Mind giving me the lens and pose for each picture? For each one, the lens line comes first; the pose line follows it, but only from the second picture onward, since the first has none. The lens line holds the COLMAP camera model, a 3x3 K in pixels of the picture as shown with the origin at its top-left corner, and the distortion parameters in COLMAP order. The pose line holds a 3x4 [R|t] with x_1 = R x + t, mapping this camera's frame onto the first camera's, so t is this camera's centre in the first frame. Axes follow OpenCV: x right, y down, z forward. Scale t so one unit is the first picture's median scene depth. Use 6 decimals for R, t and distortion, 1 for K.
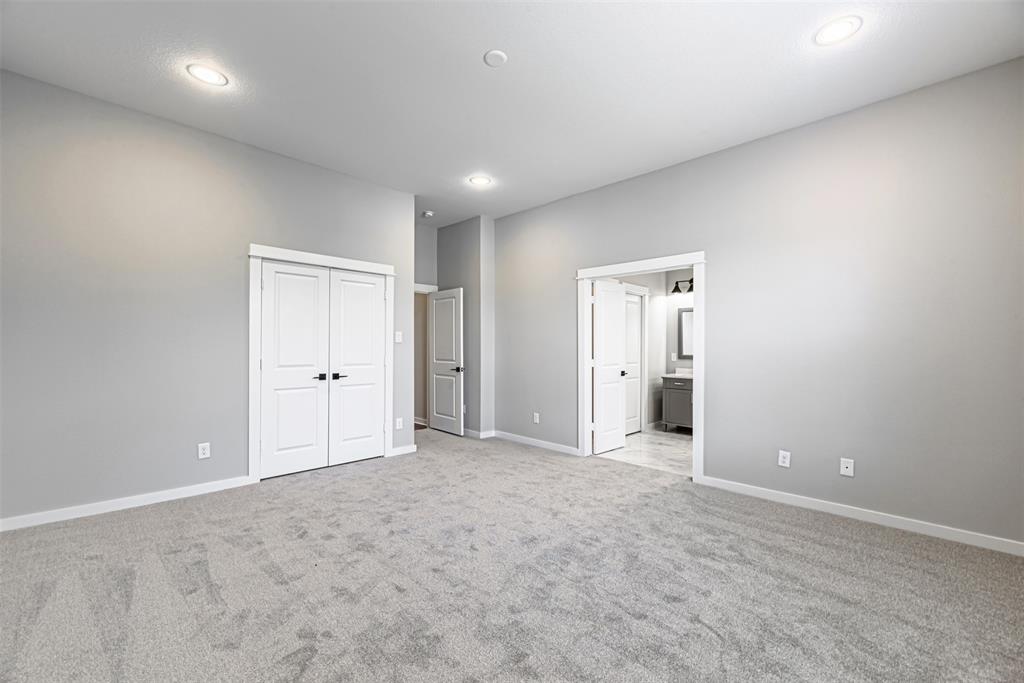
lens RADIAL K [[417.6, 0, 507.9], [0, 417.6, 339.9], [0, 0, 1]] dist [-0.006640, 0.000925]
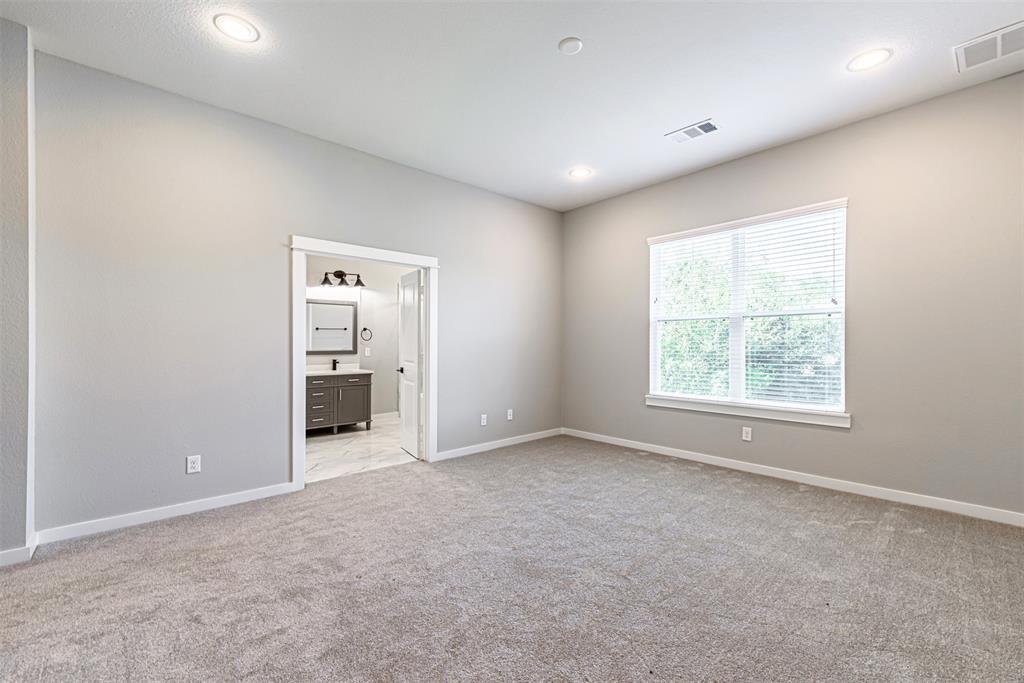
lens RADIAL K [[417.6, 0, 518.8], [0, 417.6, 341.9], [0, 0, 1]] dist [-0.006640, 0.000925]
pose [[0.064700, -0.004471, 0.997895, -0.670213], [-0.009000, 0.999947, 0.005063, 0.007789], [-0.997864, -0.009309, 0.064657, 0.696520]]
